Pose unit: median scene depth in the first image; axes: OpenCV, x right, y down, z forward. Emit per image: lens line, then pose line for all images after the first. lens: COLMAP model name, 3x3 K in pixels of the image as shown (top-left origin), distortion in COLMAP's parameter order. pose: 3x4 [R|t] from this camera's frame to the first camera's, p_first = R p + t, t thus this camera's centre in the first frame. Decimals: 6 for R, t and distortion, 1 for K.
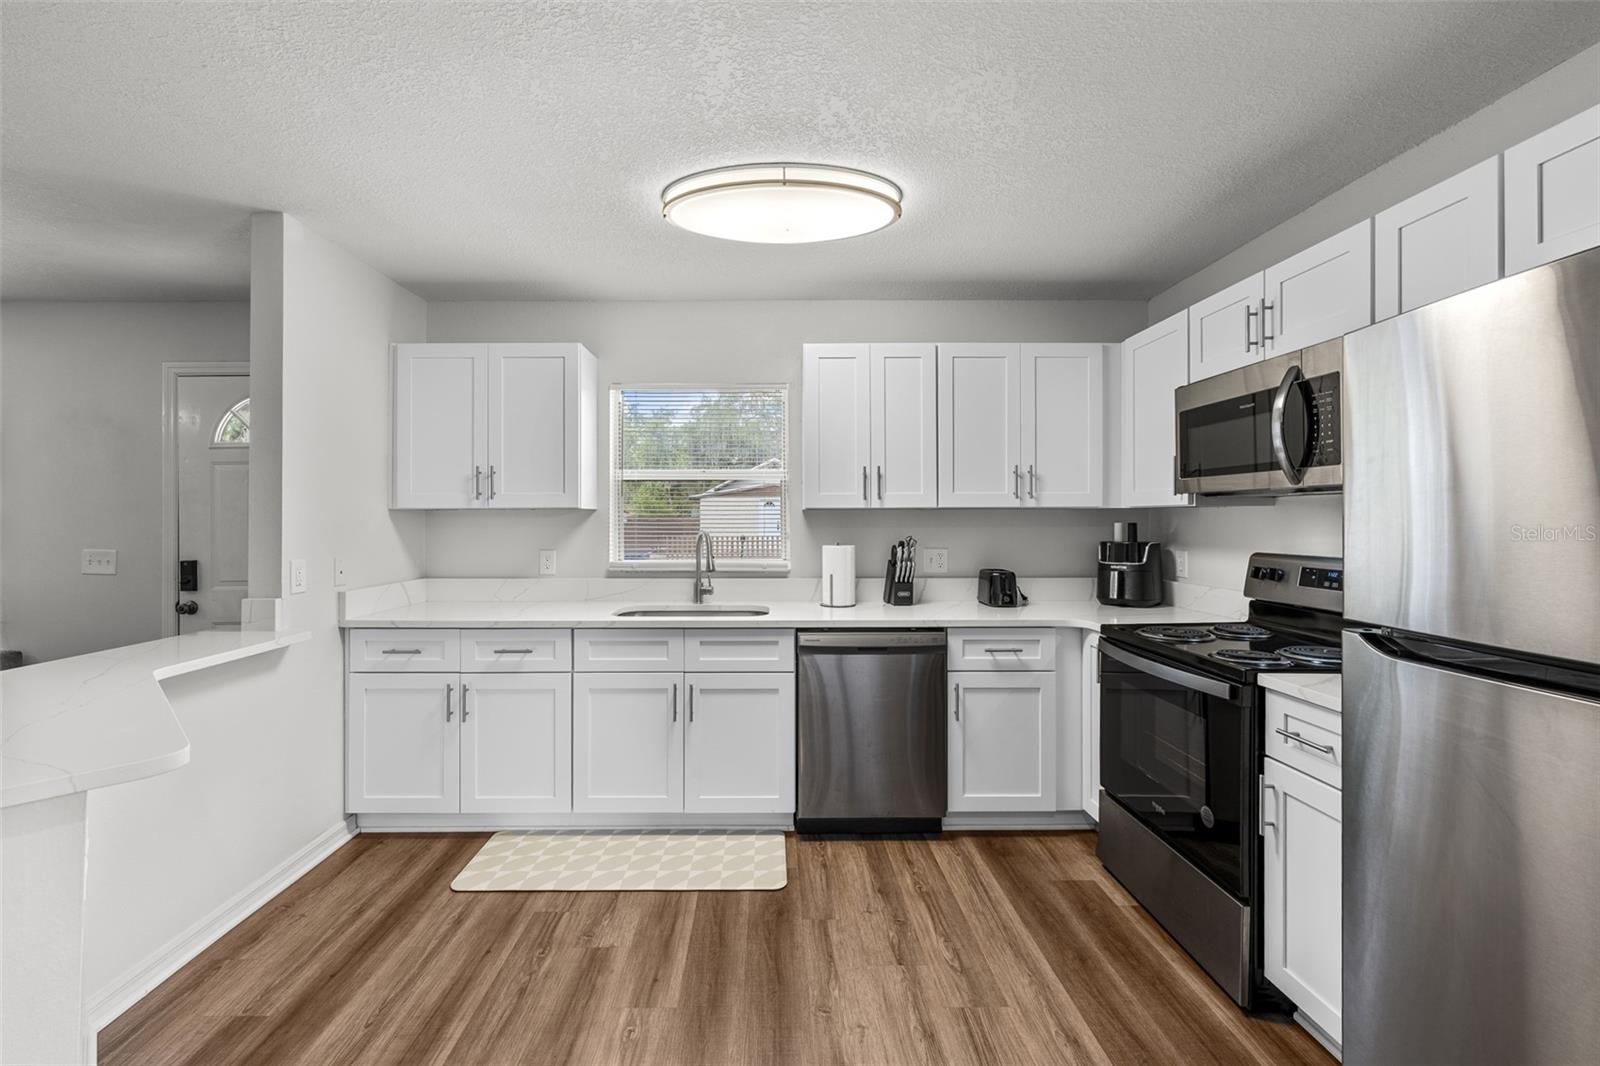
lens RADIAL K [[659.5, 0, 771.6], [0, 659.5, 518.0], [0, 0, 1]] dist [0.001357, 0.000055]
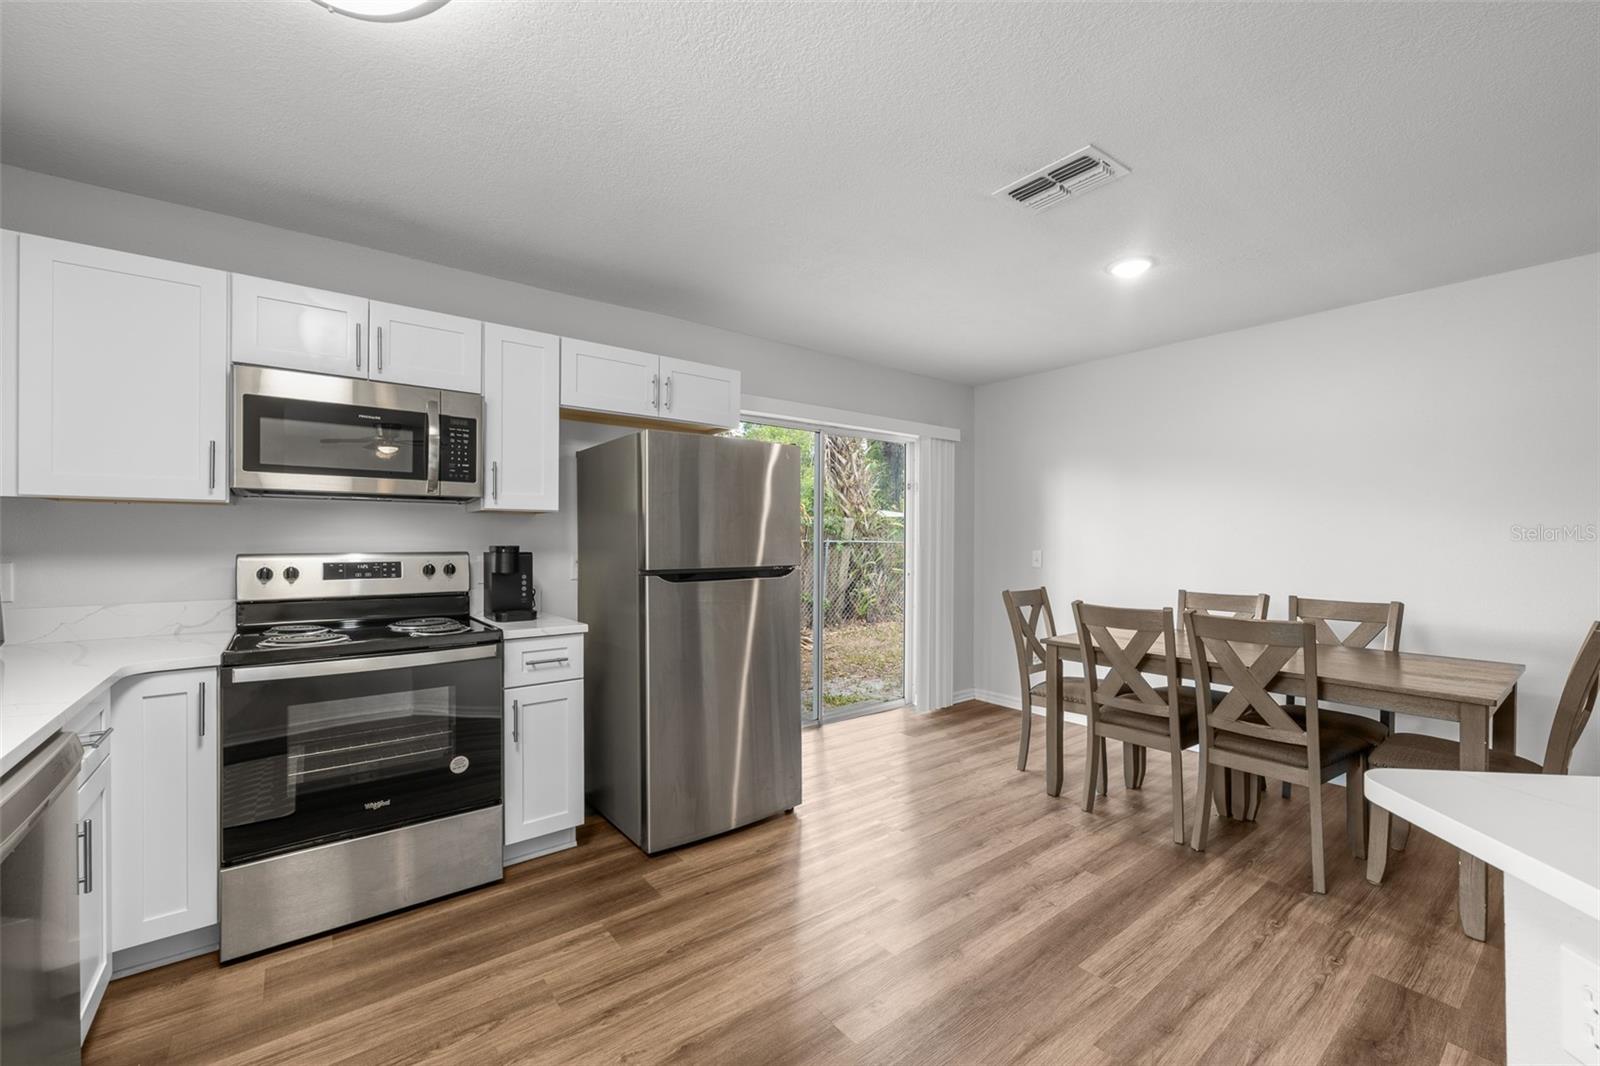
lens RADIAL K [[649.2, 0, 803.1], [0, 649.2, 536.9], [0, 0, 1]] dist [0.000301, 0.000123]
pose [[-0.610834, 0.001007, 0.791758, -0.468132], [-0.003342, 0.999987, -0.003850, 0.026614], [-0.791752, -0.004997, -0.610822, 0.862577]]
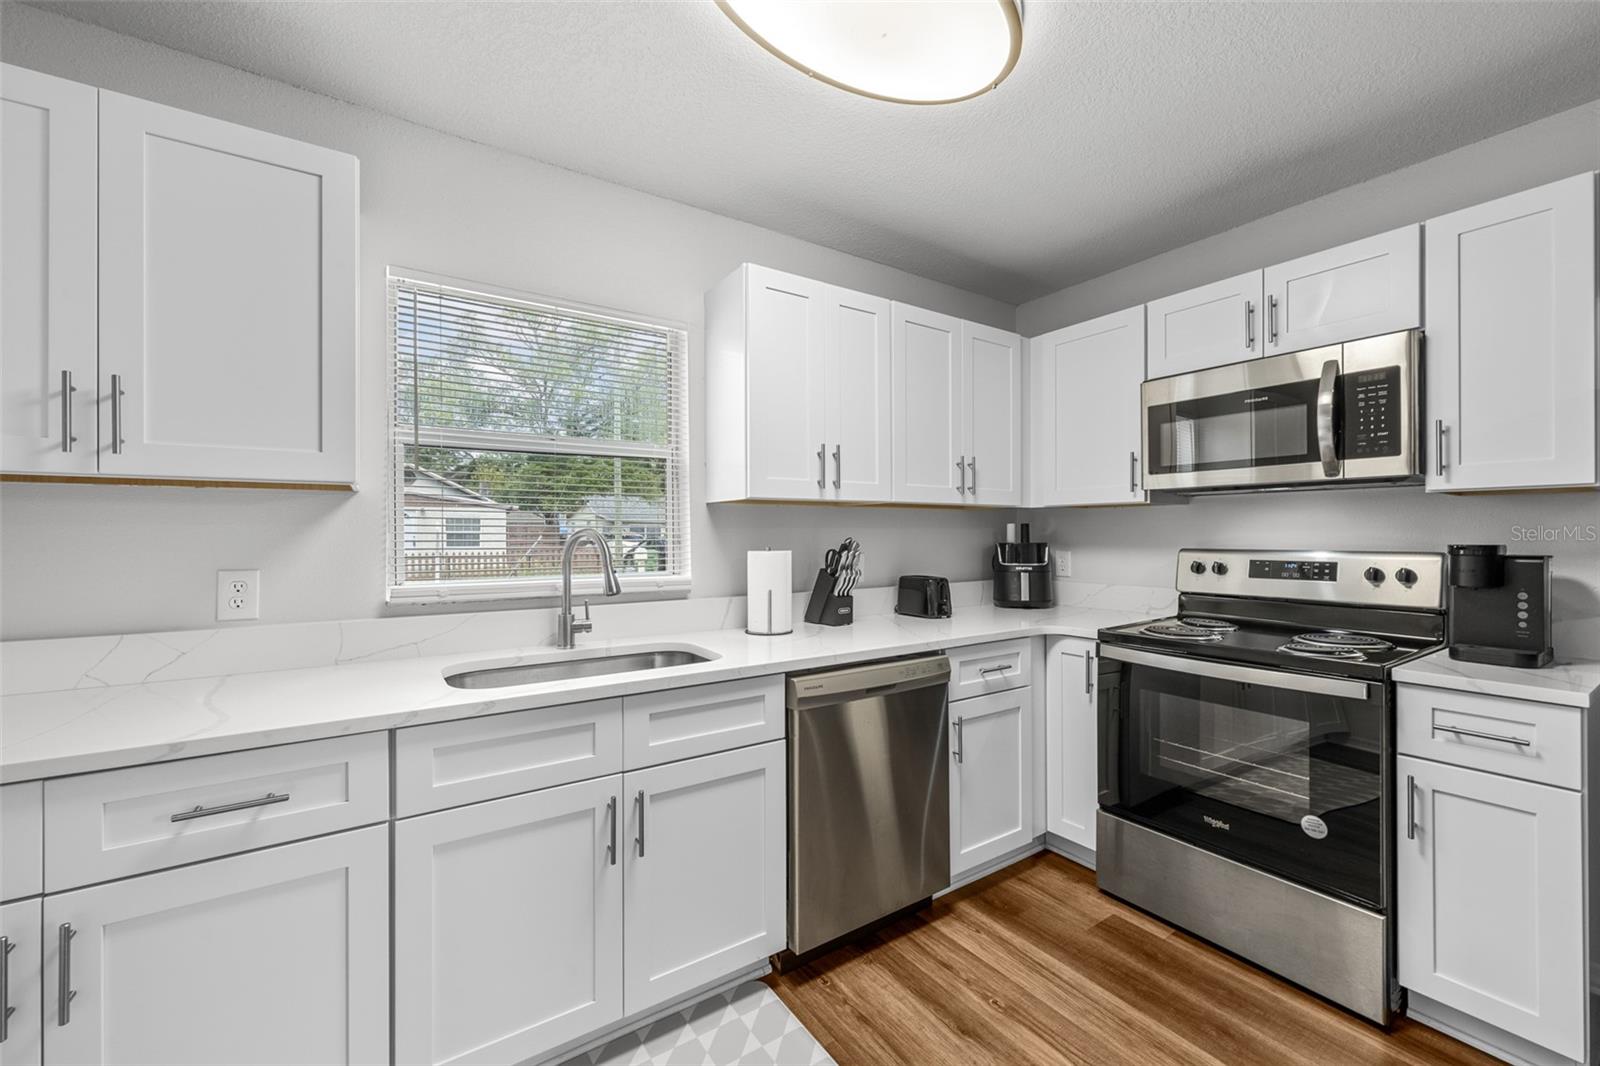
lens RADIAL K [[638.2, 0, 800.0], [0, 638.2, 533.0], [0, 0, 1]] dist [-0.000861, -0.000109]
pose [[0.834243, 0.000166, 0.551397, -0.311222], [0.000298, 1.000000, -0.000753, 0.026326], [-0.551397, 0.000793, 0.834243, 0.454137]]
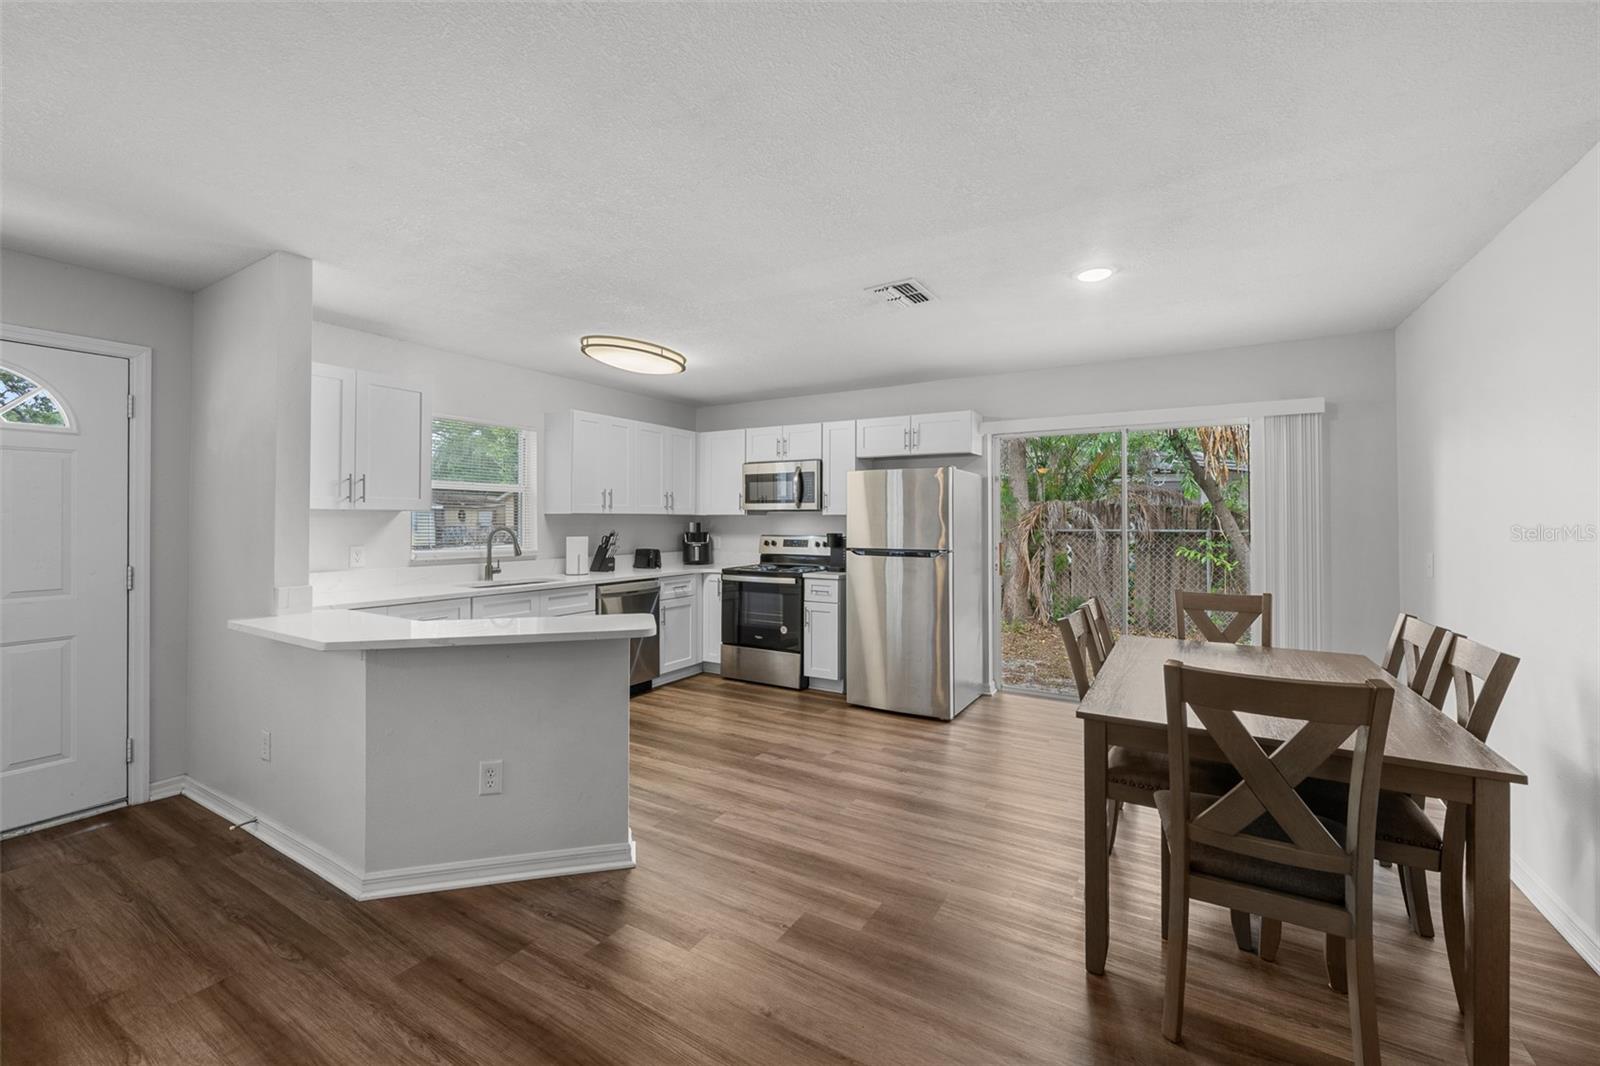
lens RADIAL K [[645.8, 0, 798.7], [0, 645.8, 516.3], [0, 0, 1]] dist [-0.000268, 0.000103]
pose [[0.519890, 0.009354, 0.854182, -1.116696], [-0.005687, 0.999956, -0.007489, 0.001778], [-0.854215, -0.000964, 0.519920, -0.308268]]
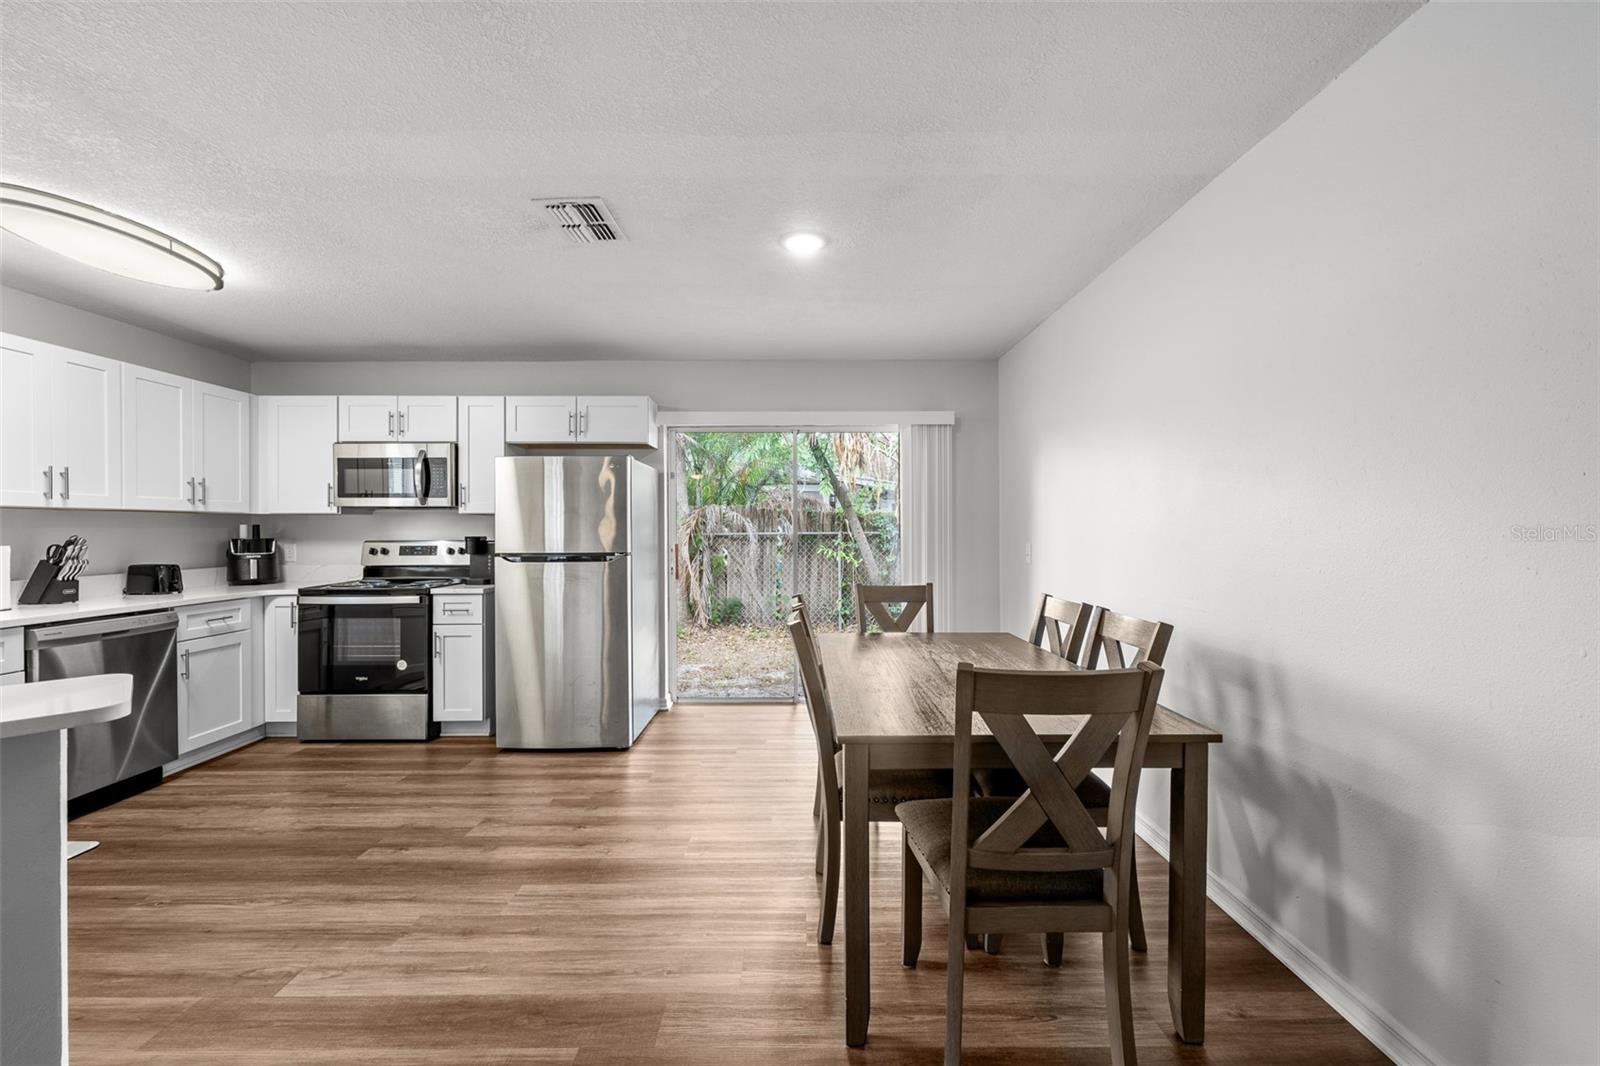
lens RADIAL K [[636.4, 0, 801.2], [0, 636.4, 529.8], [0, 0, 1]] dist [-0.001427, 0.000342]
pose [[0.001518, 0.001147, 0.999998, -0.925730], [0.000843, 0.999999, -0.001148, 0.024399], [-0.999998, 0.000845, 0.001517, -0.173057]]
